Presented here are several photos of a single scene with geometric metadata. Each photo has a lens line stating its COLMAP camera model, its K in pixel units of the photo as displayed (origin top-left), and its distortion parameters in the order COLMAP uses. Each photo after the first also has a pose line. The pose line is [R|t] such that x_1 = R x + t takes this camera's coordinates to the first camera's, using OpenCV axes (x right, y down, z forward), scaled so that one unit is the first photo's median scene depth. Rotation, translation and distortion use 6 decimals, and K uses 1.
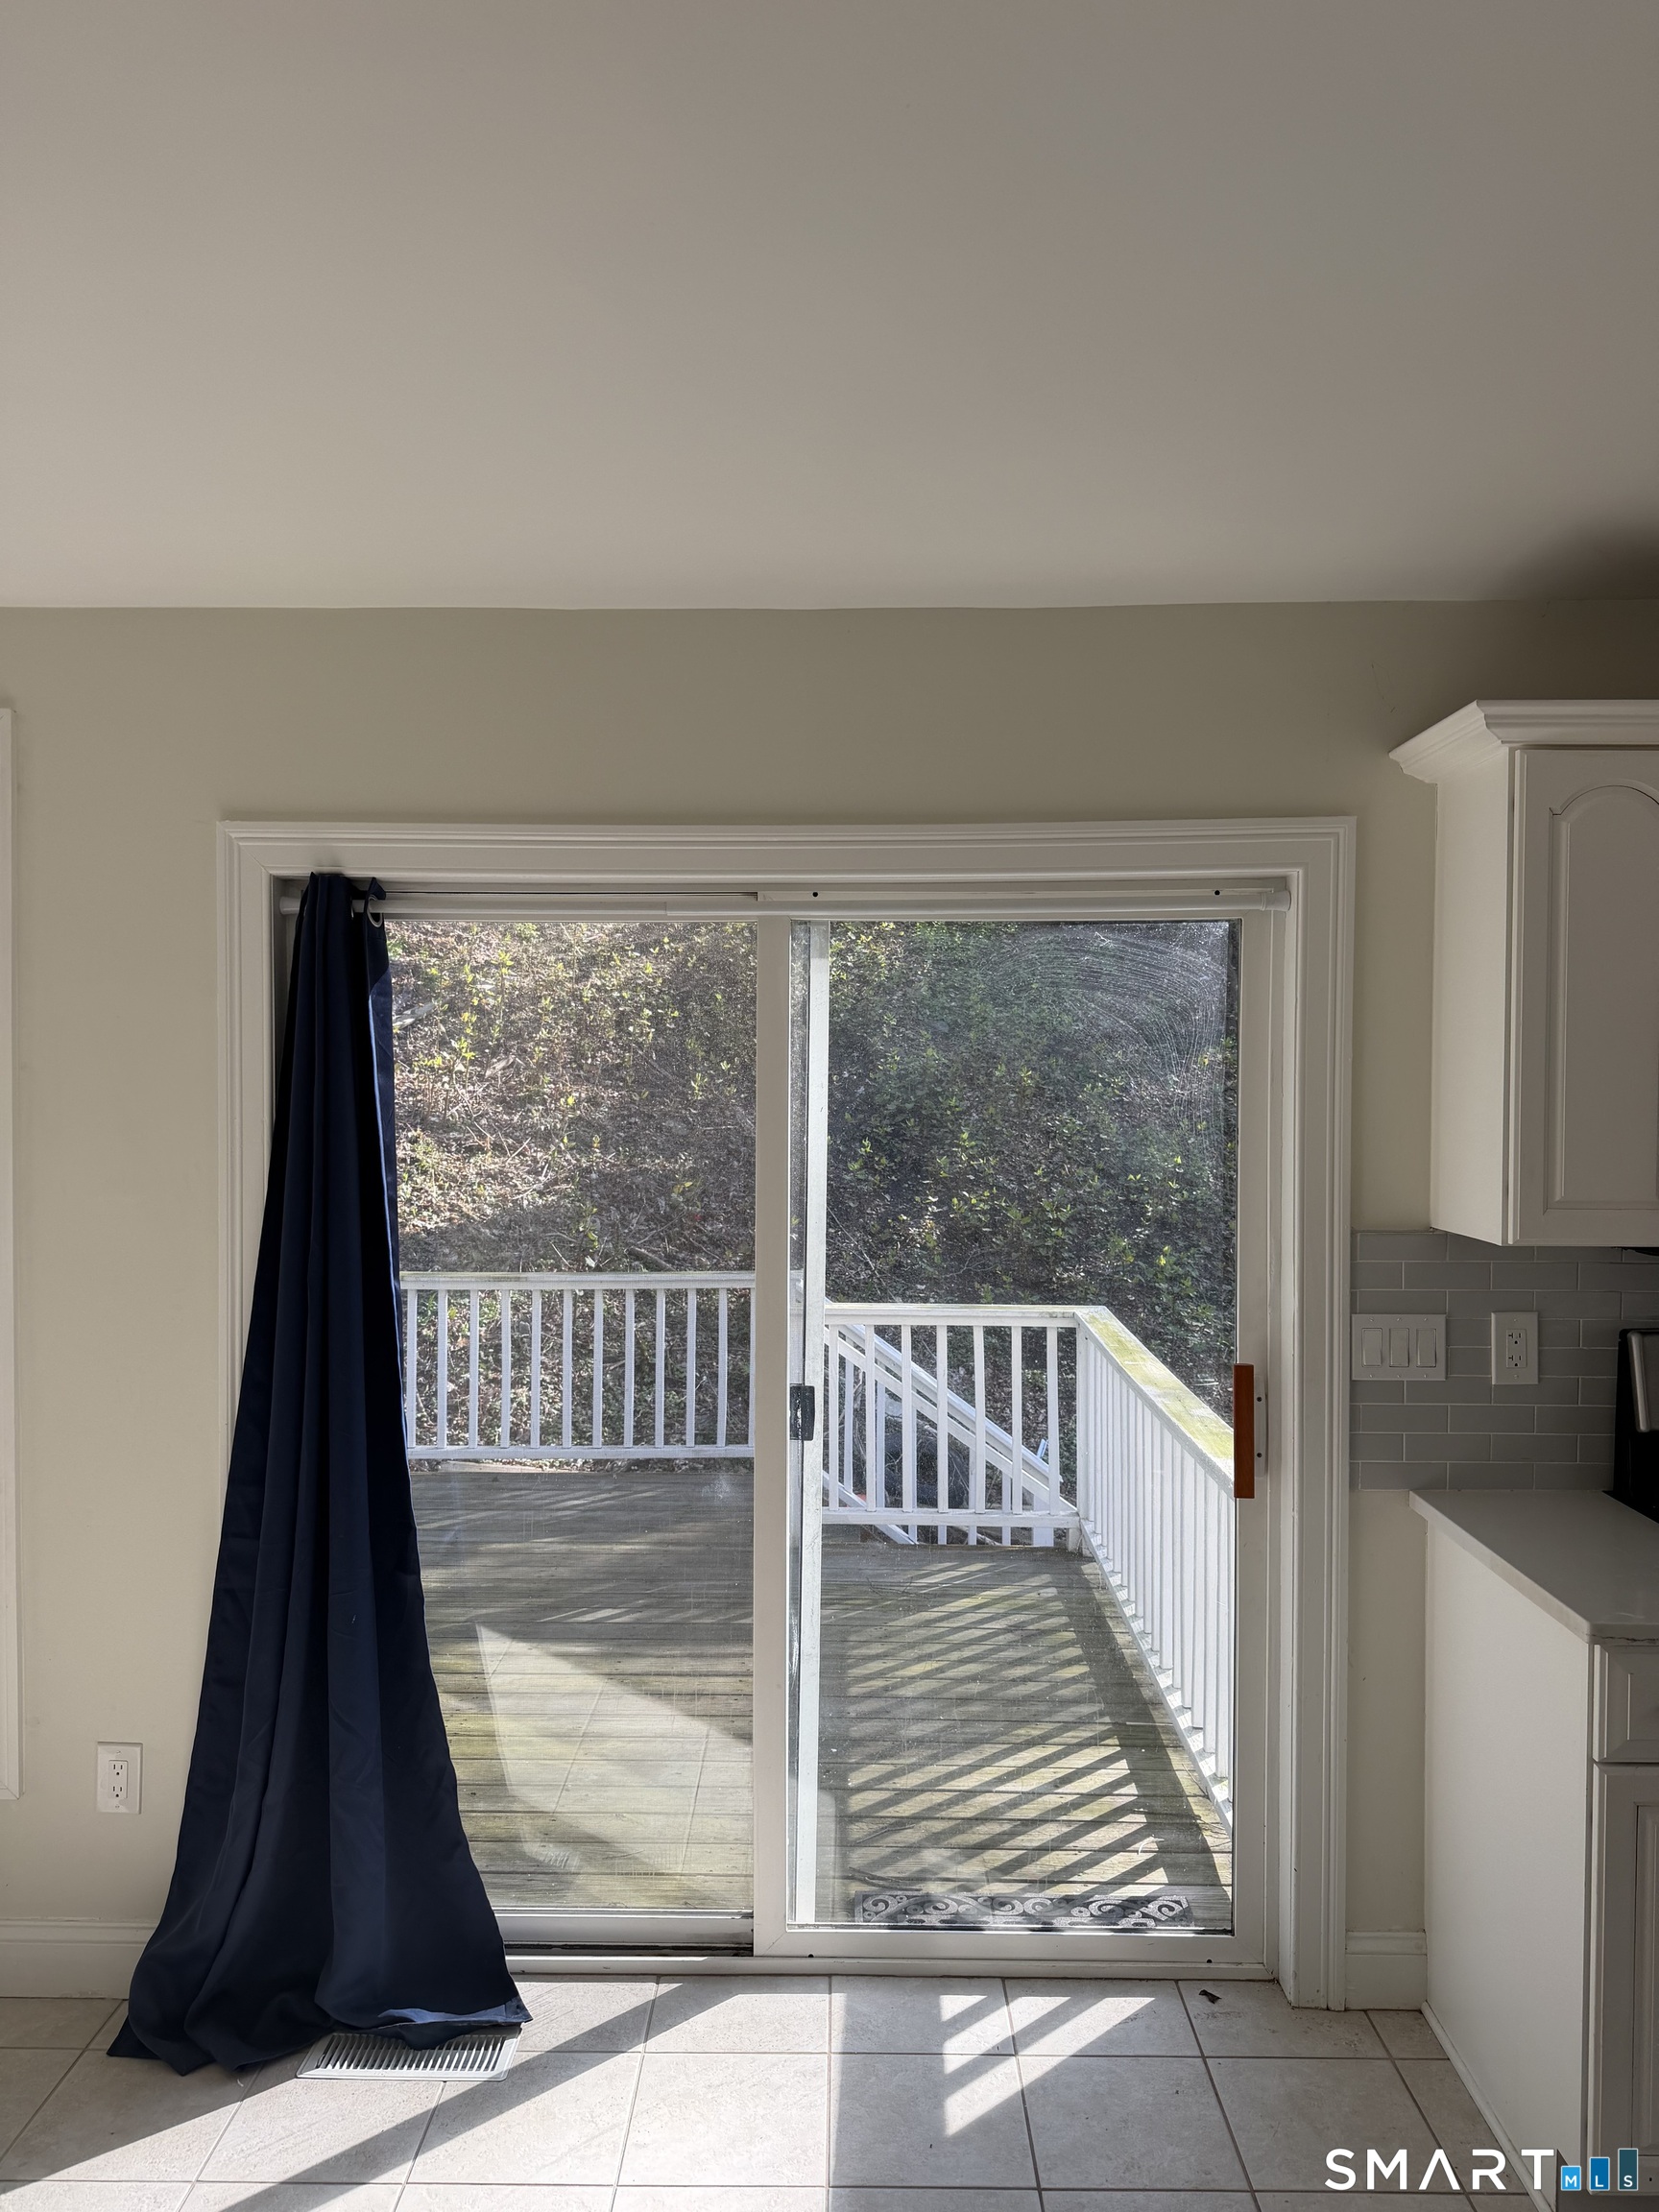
lens RADIAL K [[1538.7, 0, 863.3], [0, 1538.7, 1112.9], [0, 0, 1]] dist [0.043426, -0.059172]
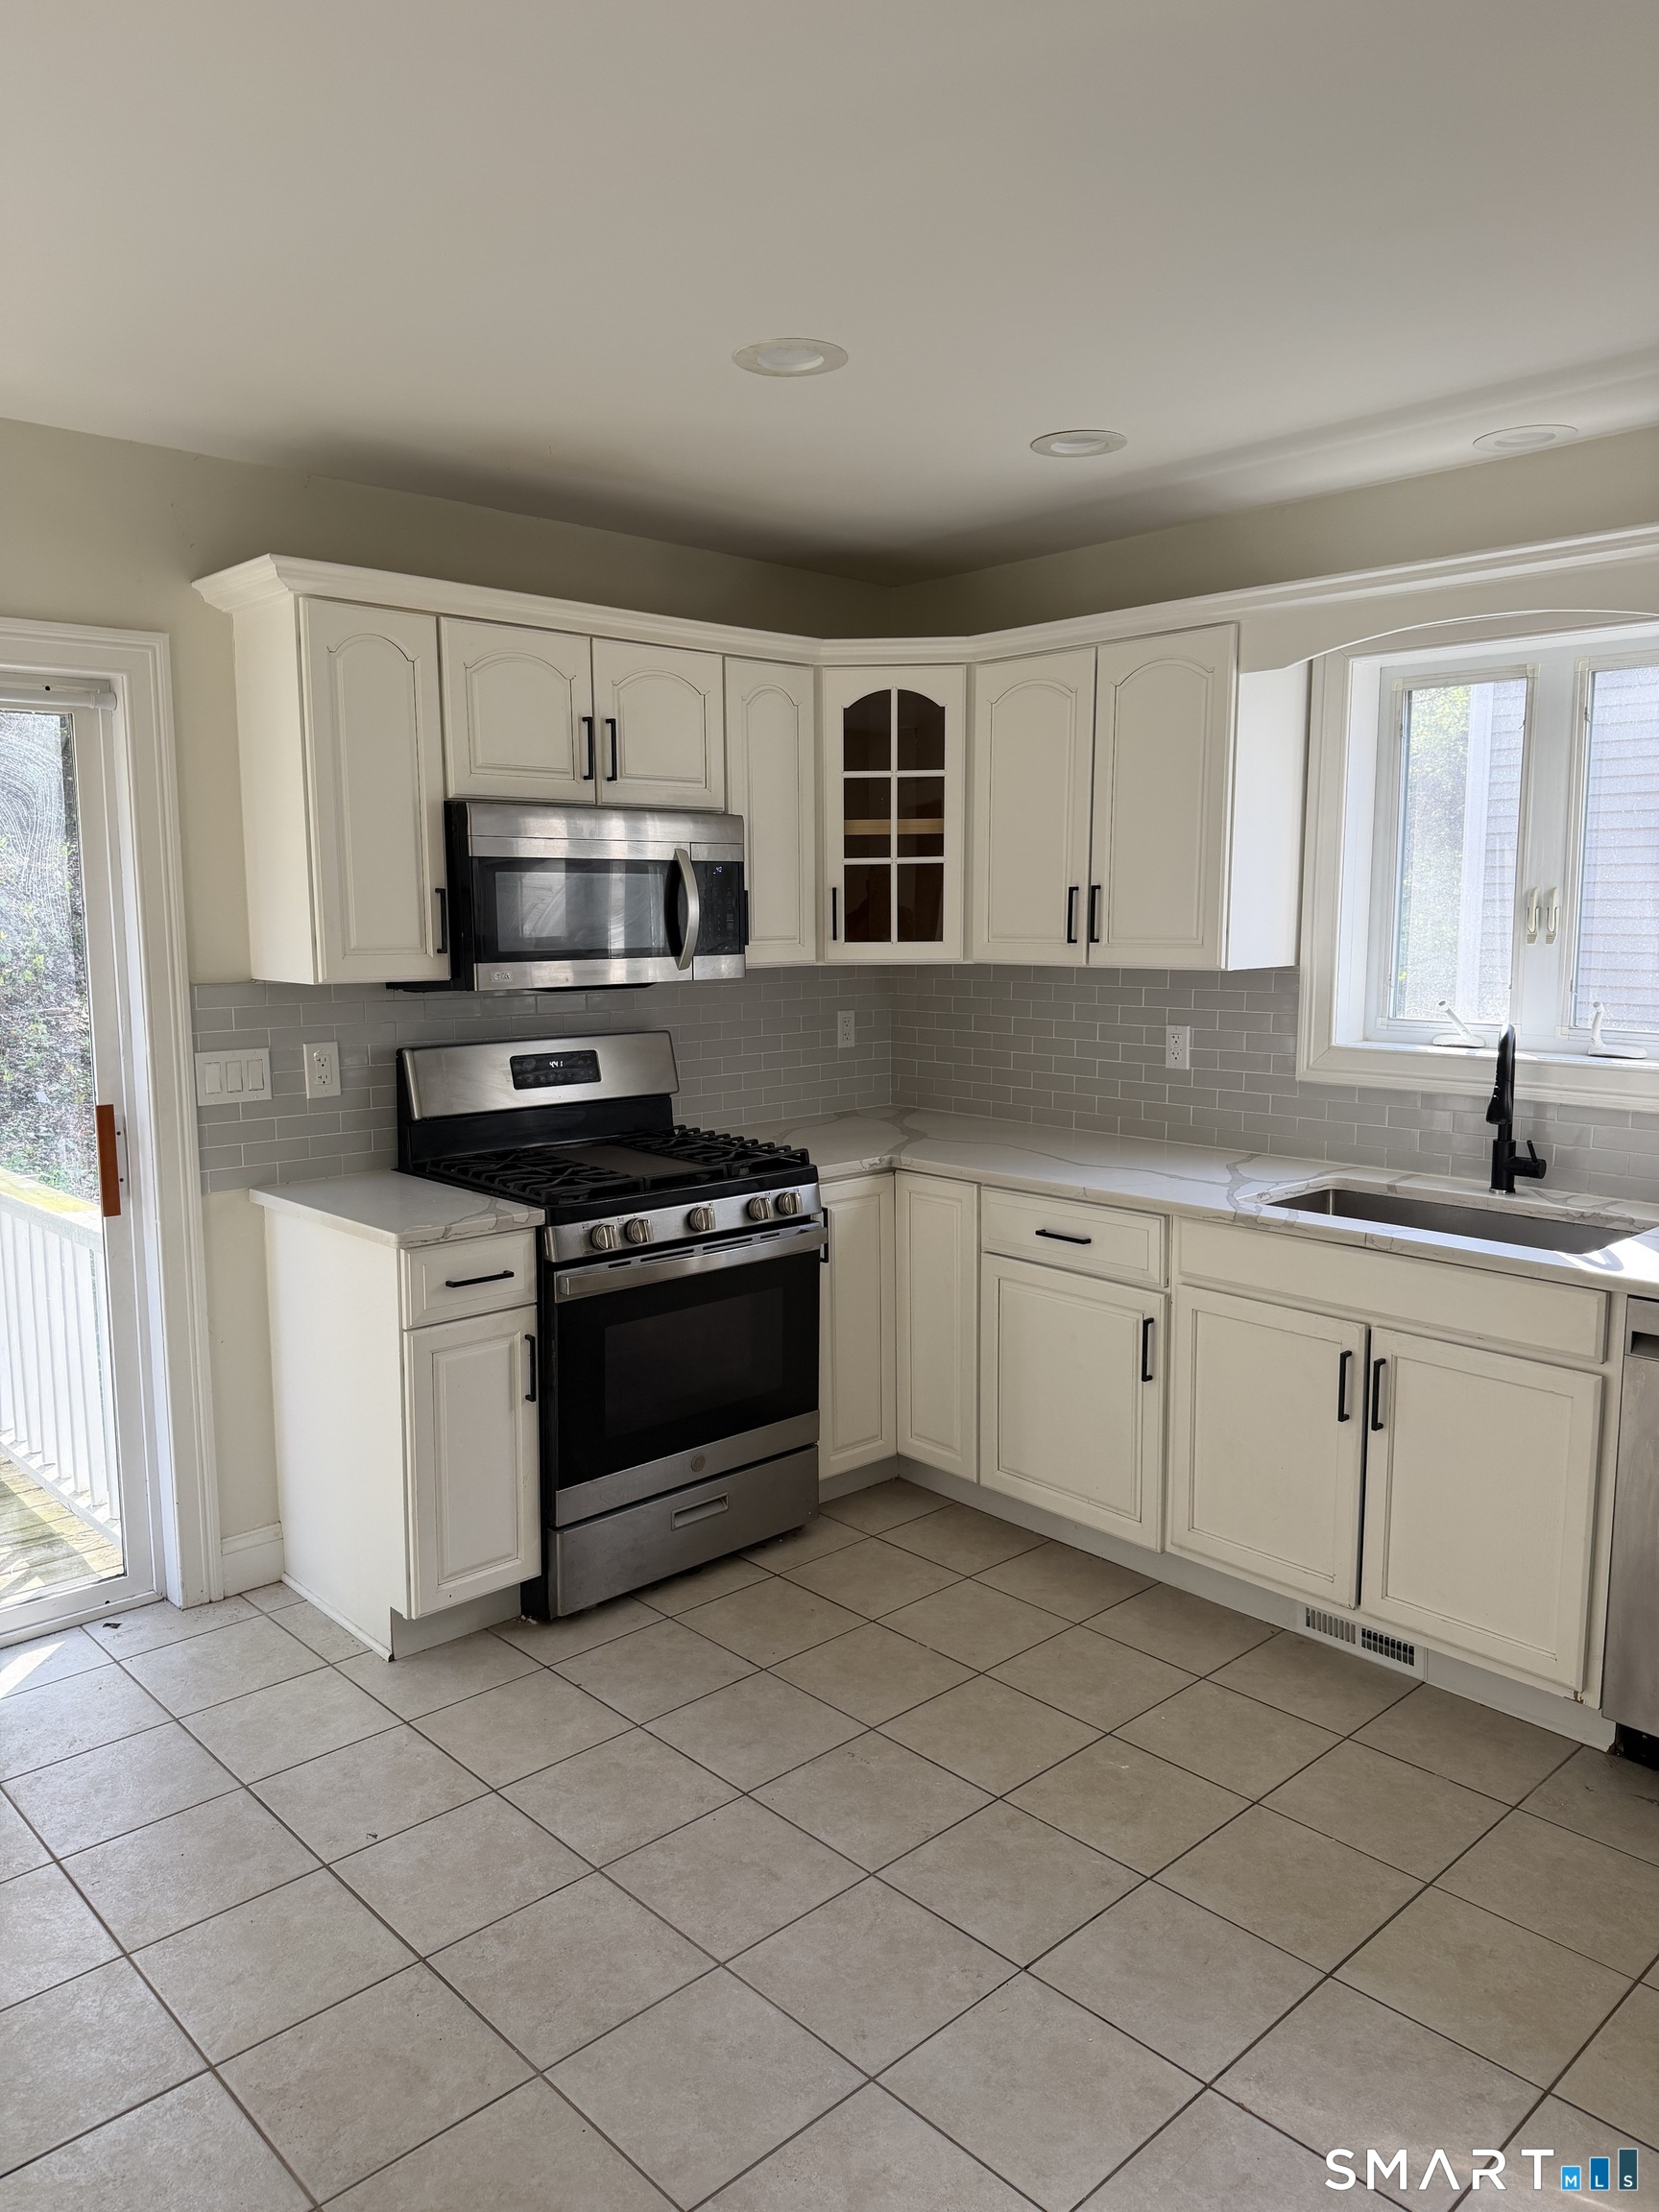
lens RADIAL K [[1538.7, 0, 821.4], [0, 1538.7, 1101.1], [0, 0, 1]] dist [0.043426, -0.059172]
pose [[0.728738, -0.095142, 0.678151, -0.156502], [0.022136, 0.993057, 0.115535, 0.037810], [-0.684435, -0.069183, 0.725784, -0.230617]]
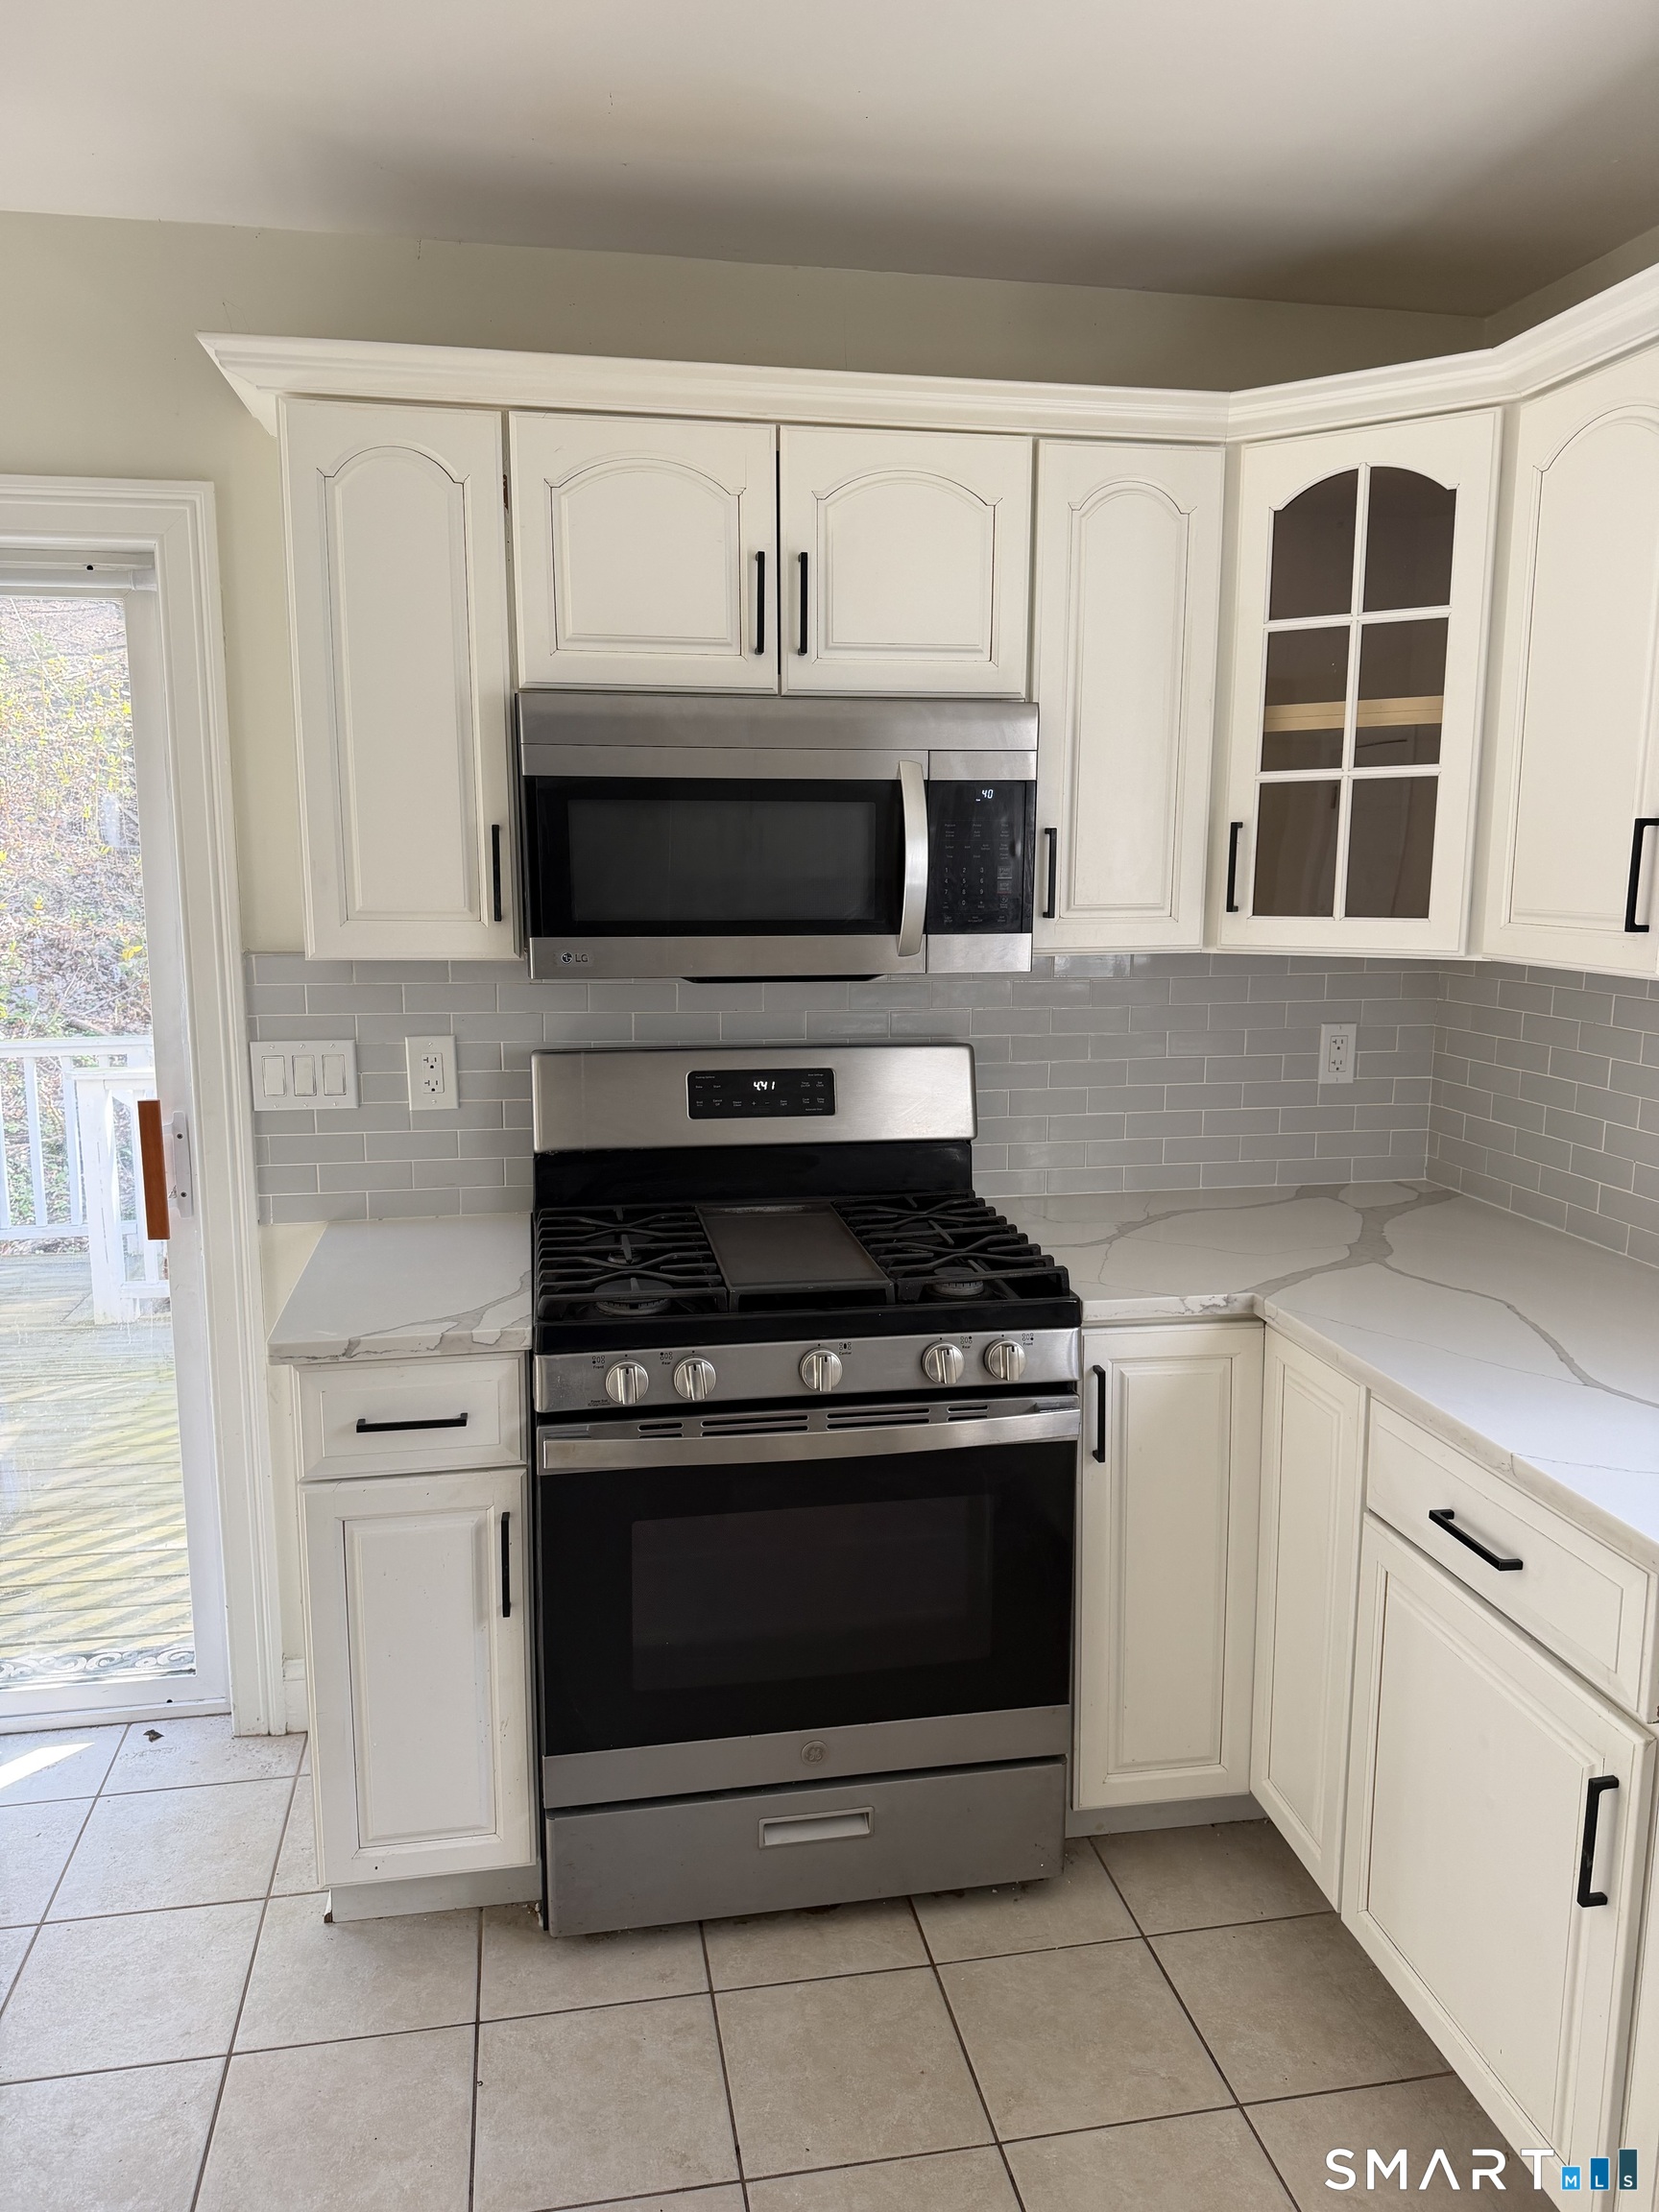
lens RADIAL K [[1538.7, 0, 847.8], [0, 1538.7, 1107.4], [0, 0, 1]] dist [0.043426, -0.059172]
pose [[0.982555, -0.033461, 0.182939, 0.499489], [0.006904, 0.989565, 0.143920, 0.037163], [-0.185846, -0.140147, 0.972533, 0.016539]]
